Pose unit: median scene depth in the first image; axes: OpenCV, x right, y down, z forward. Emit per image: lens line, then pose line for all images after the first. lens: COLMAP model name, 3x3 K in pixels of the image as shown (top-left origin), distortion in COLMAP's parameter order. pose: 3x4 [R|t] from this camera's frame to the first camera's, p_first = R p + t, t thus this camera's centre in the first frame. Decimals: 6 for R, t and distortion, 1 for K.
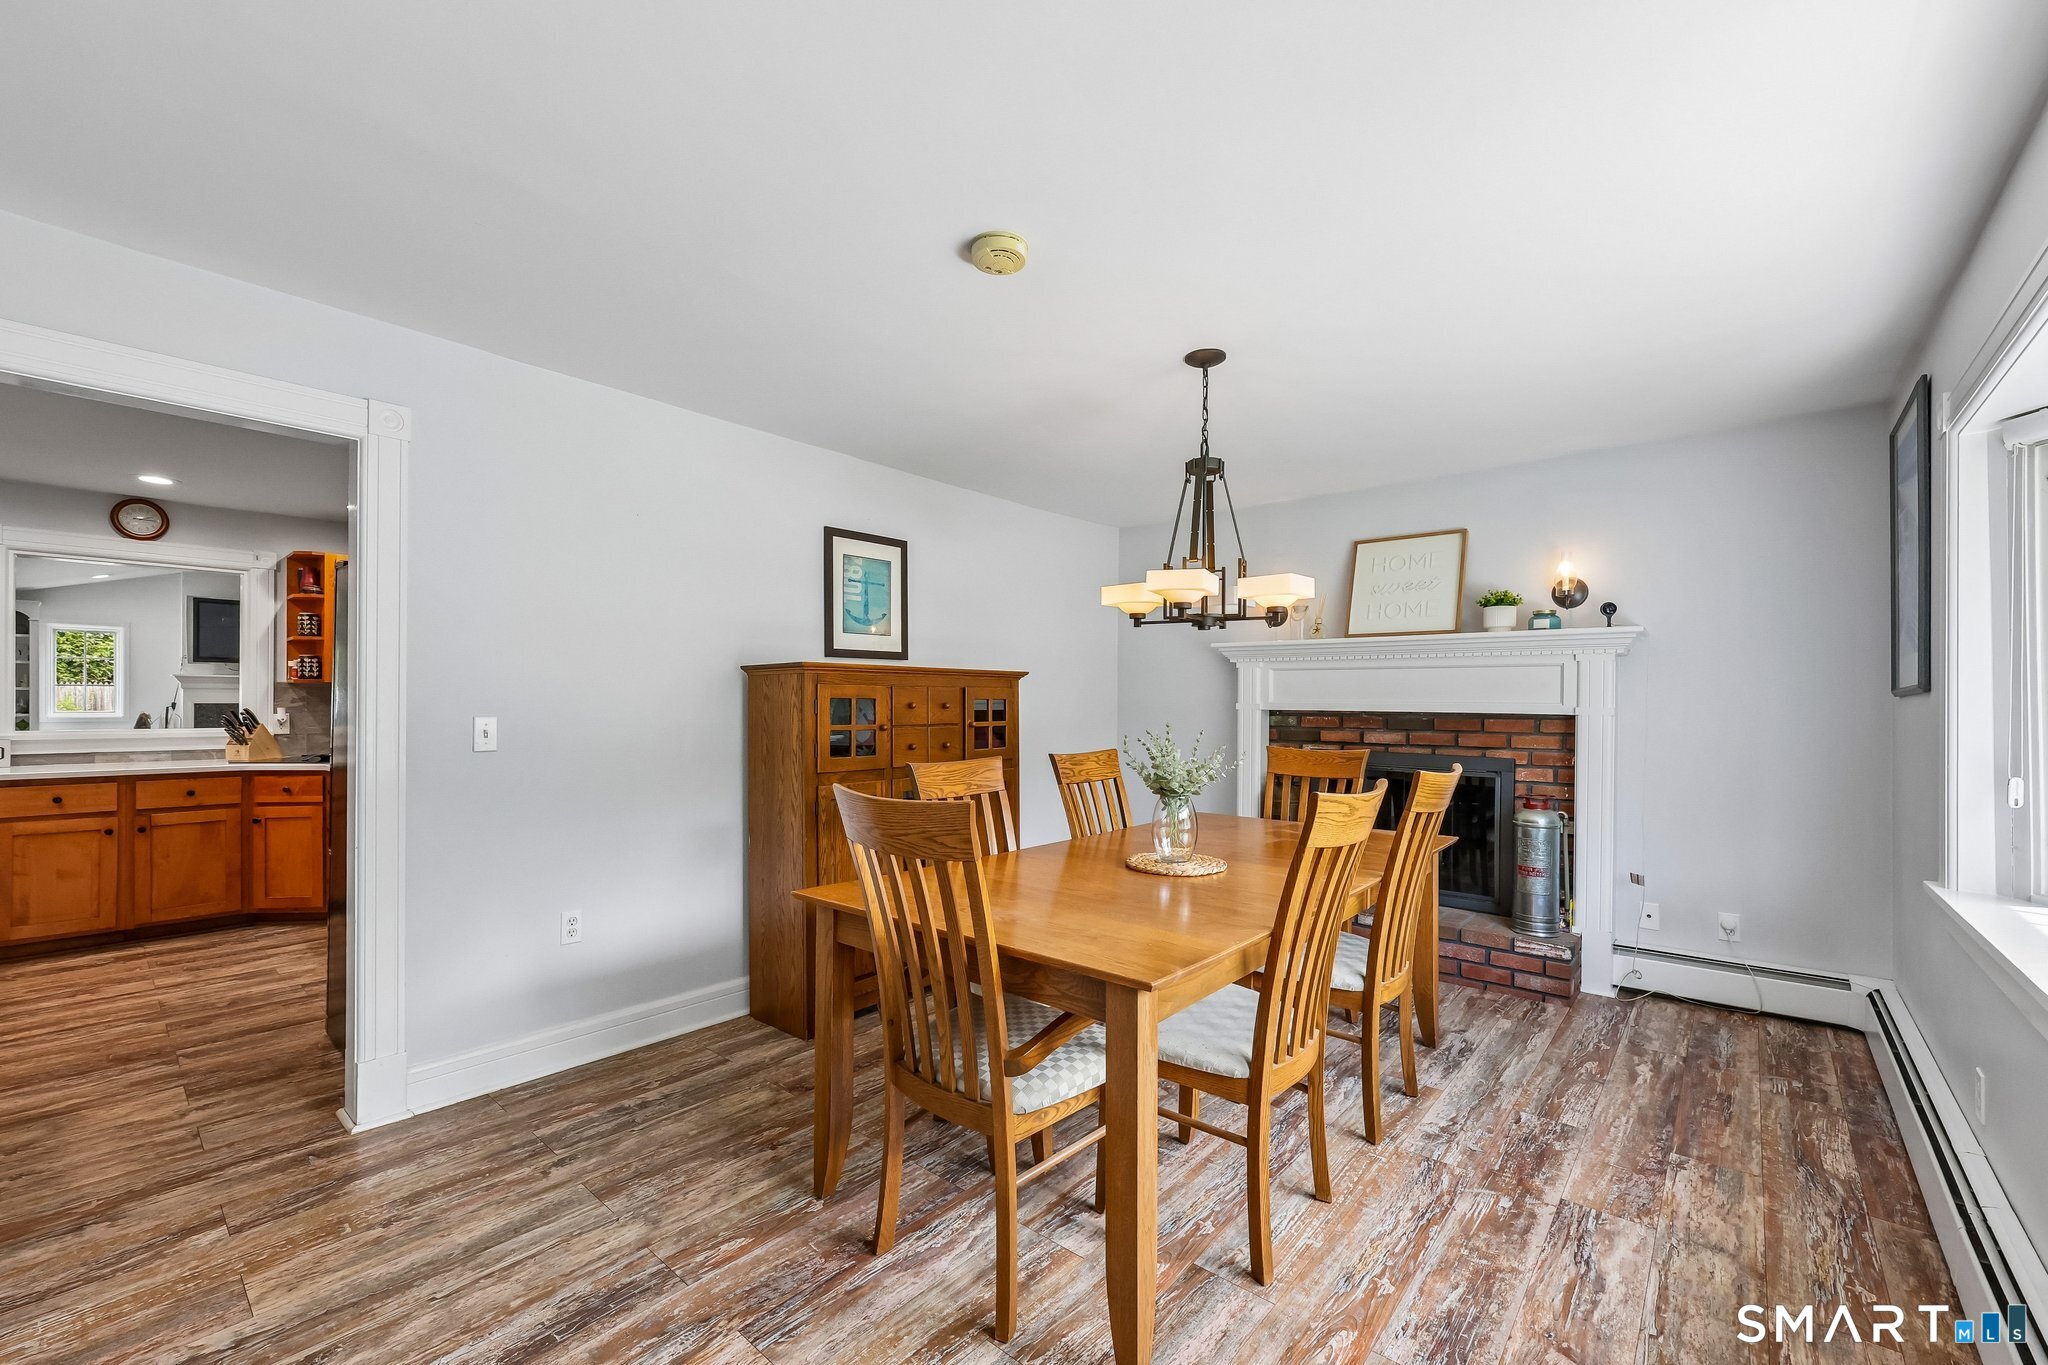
lens RADIAL K [[832.2, 0, 1023.8], [0, 832.2, 694.6], [0, 0, 1]] dist [-0.003136, -0.000041]
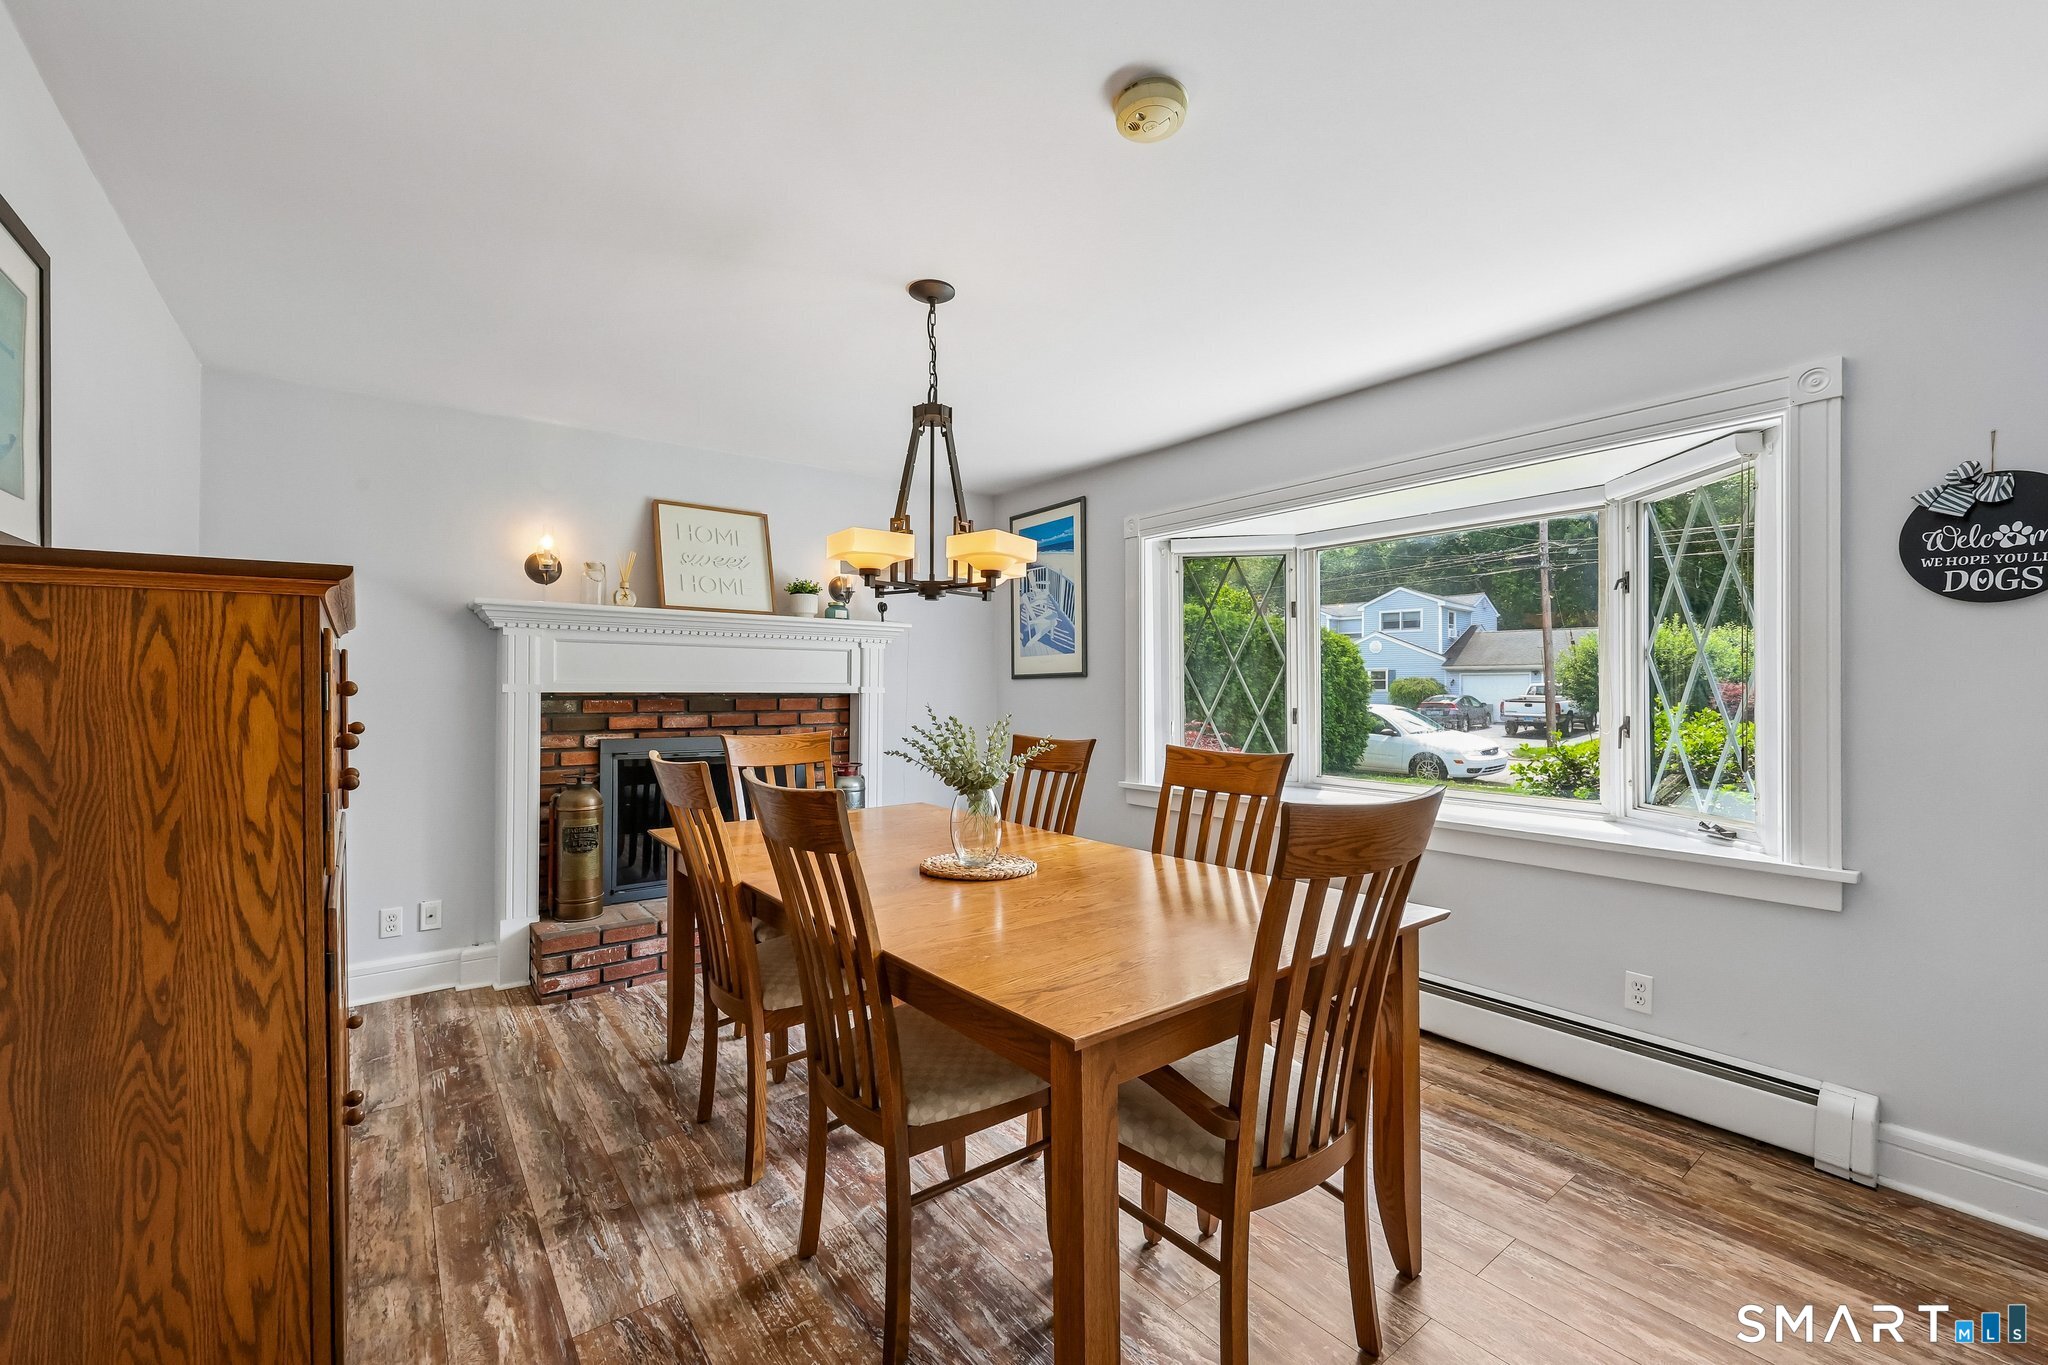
lens RADIAL K [[832.2, 0, 1023.8], [0, 832.2, 694.6], [0, 0, 1]] dist [-0.003136, -0.000041]
pose [[0.175835, -0.014243, 0.984317, -0.441390], [-0.004706, 0.999872, 0.015309, 0.007246], [-0.984408, -0.007324, 0.175745, 0.510930]]
